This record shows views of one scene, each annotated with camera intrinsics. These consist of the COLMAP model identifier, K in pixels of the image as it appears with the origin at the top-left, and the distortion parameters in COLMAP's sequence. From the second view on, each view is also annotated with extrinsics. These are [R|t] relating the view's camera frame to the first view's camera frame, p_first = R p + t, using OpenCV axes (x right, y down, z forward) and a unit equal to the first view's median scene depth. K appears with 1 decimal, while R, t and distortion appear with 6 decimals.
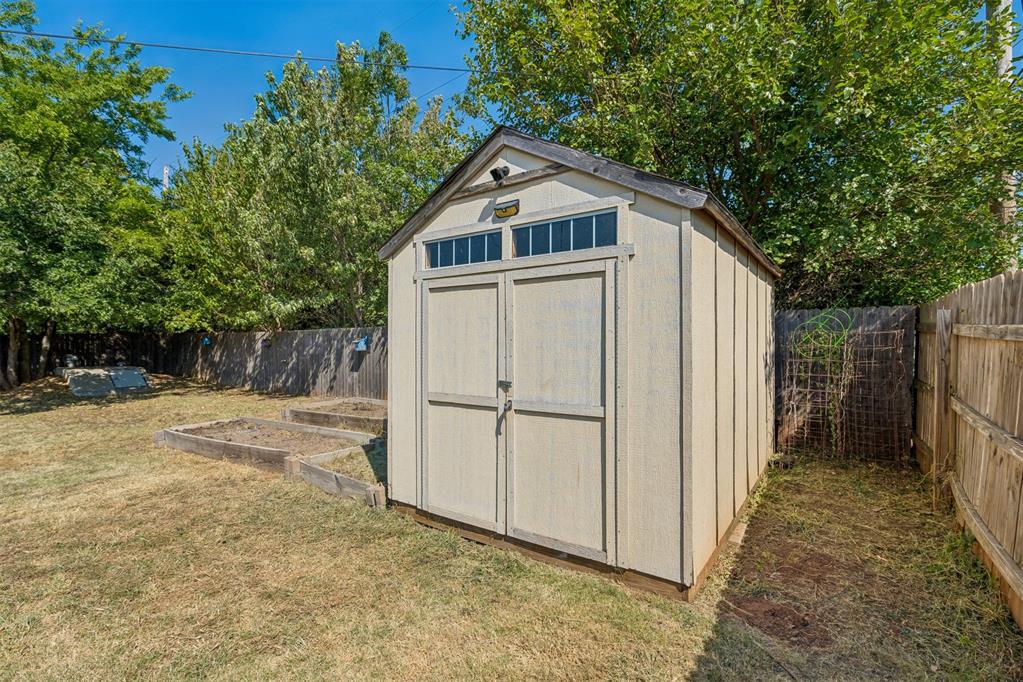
lens RADIAL K [[466.7, 0, 520.2], [0, 466.7, 344.8], [0, 0, 1]] dist [-0.005608, 0.001655]
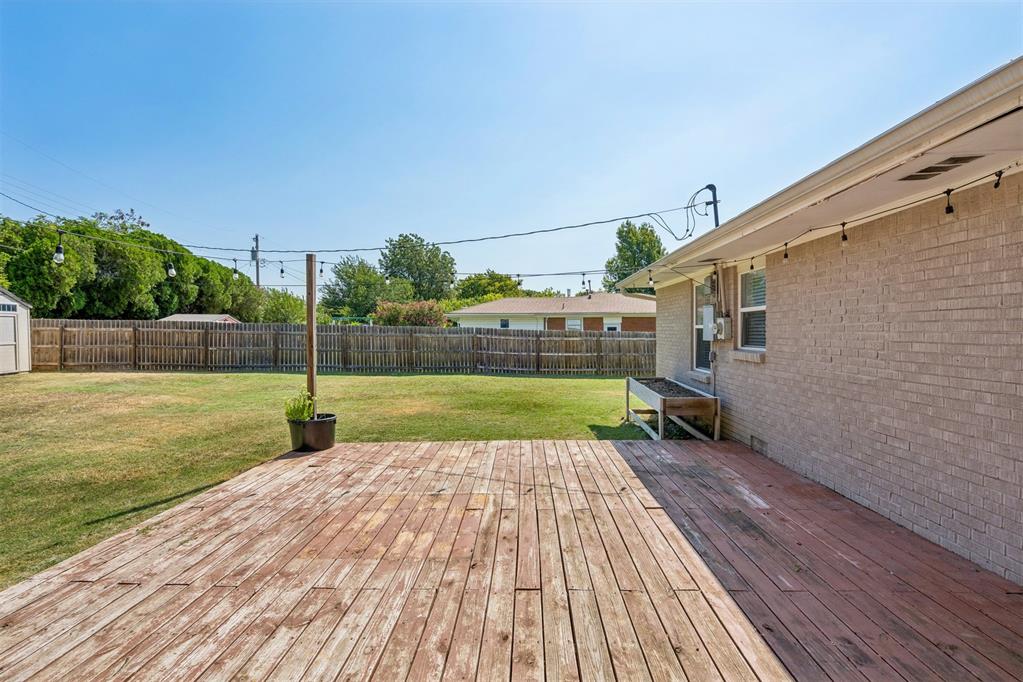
lens RADIAL K [[471.4, 0, 502.0], [0, 471.4, 326.7], [0, 0, 1]] dist [-0.014786, 0.003581]
pose [[-0.643246, 0.013056, 0.765549, -5.707478], [0.011907, 0.999904, -0.007048, 0.048021], [-0.765567, 0.004582, -0.643339, 0.129213]]
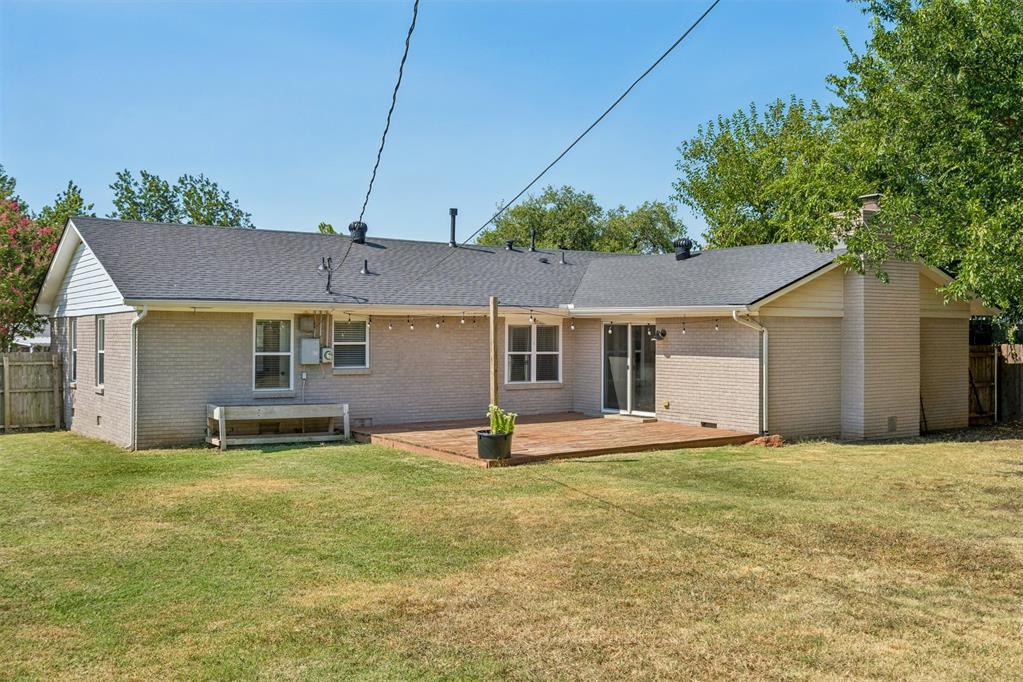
lens RADIAL K [[971.0, 0, 512.5], [0, 971.0, 334.9], [0, 0, 1]] dist [0.013885, 0.000000]
pose [[-0.237658, -0.000157, -0.971349, -0.002096], [-0.008003, 0.999966, 0.001796, -0.077256], [0.971316, 0.008200, -0.237652, 0.641176]]
